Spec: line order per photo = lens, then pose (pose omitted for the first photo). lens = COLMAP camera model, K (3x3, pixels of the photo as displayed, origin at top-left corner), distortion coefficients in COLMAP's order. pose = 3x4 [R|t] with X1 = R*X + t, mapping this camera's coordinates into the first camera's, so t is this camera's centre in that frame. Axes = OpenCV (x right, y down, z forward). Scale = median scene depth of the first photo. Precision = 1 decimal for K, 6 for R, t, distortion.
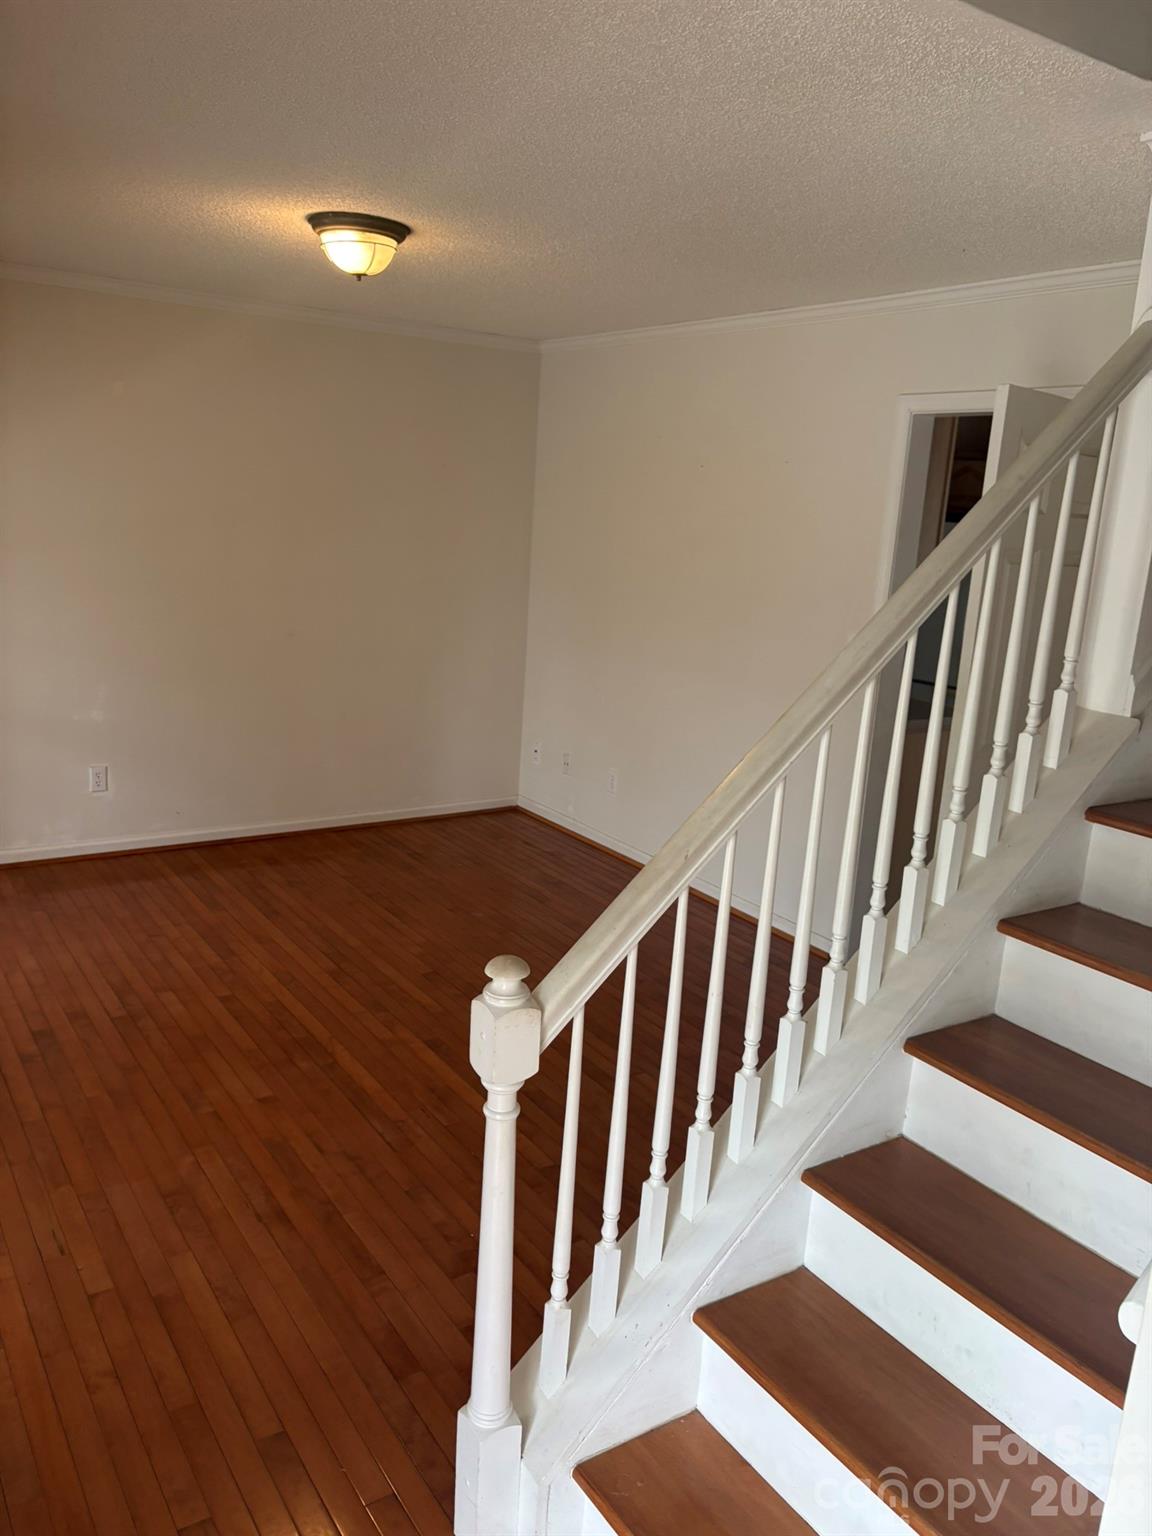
lens RADIAL K [[1164.6, 0, 578.8], [0, 1164.6, 767.1], [0, 0, 1]] dist [0.049589, -0.049689]
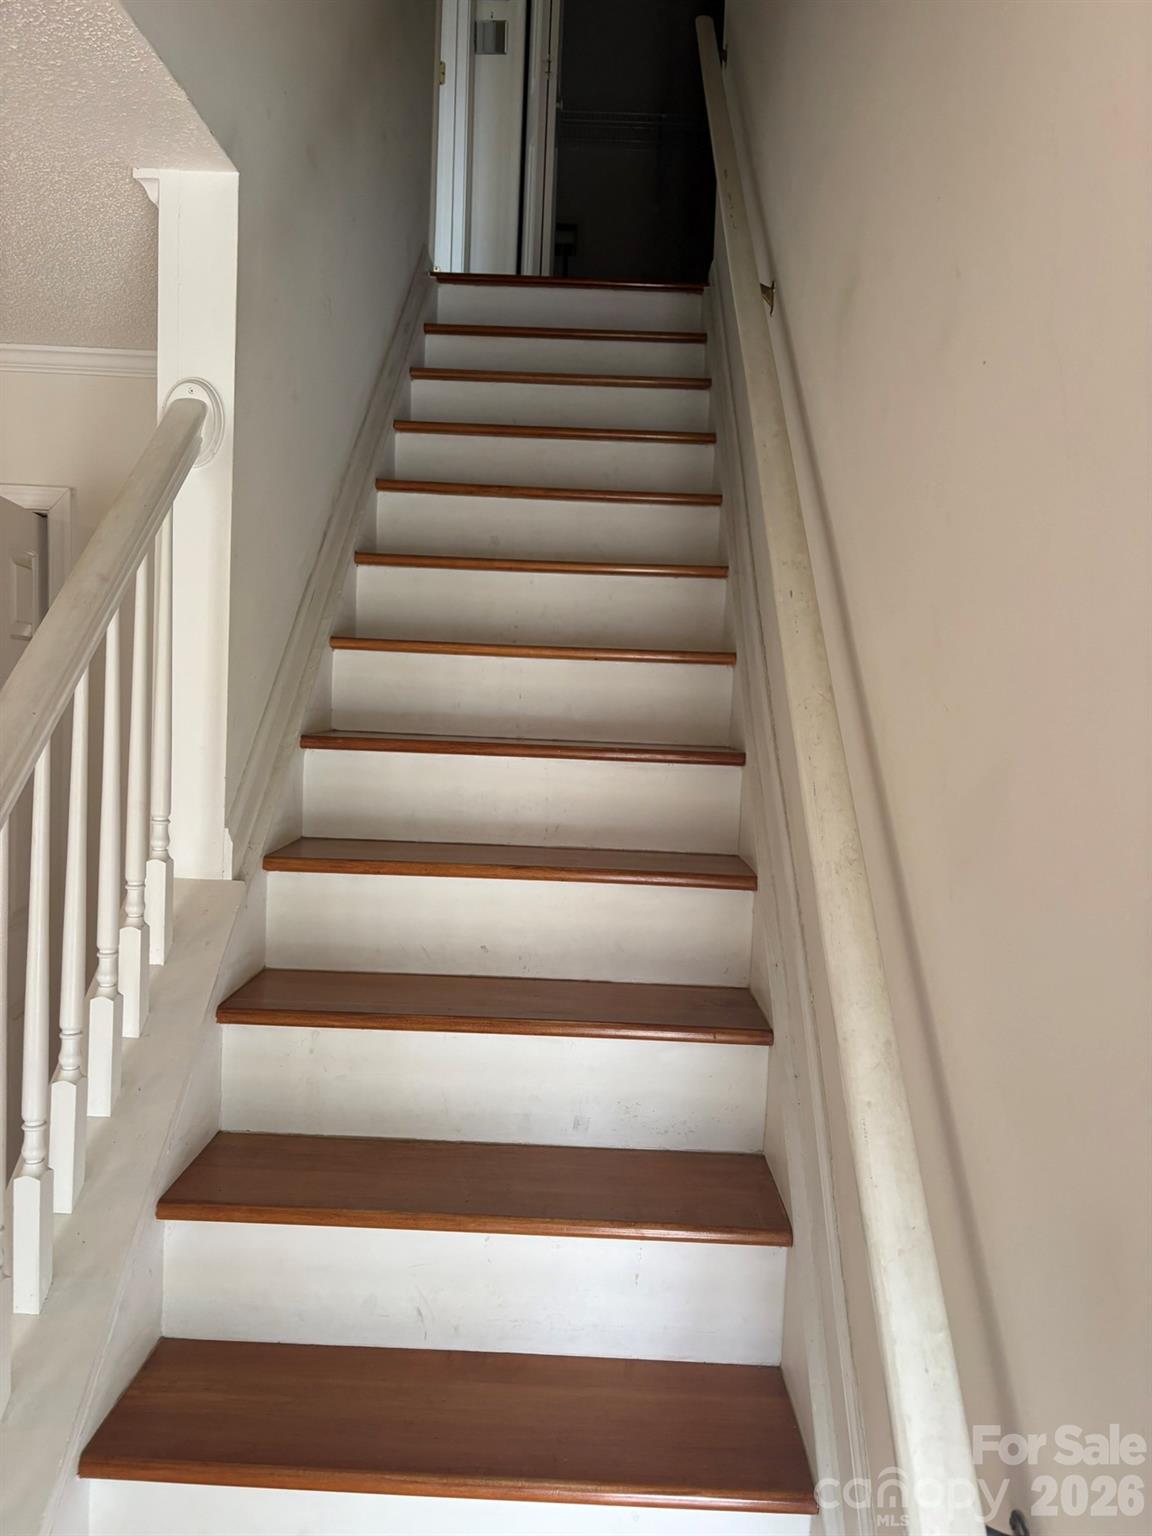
lens RADIAL K [[1164.6, 0, 573.0], [0, 1164.6, 759.5], [0, 0, 1]] dist [0.049589, -0.049689]
pose [[0.573702, -0.093771, 0.813679, -0.042393], [0.183783, 0.982831, -0.016315, -0.070432], [-0.798179, 0.158901, 0.581085, 0.348862]]
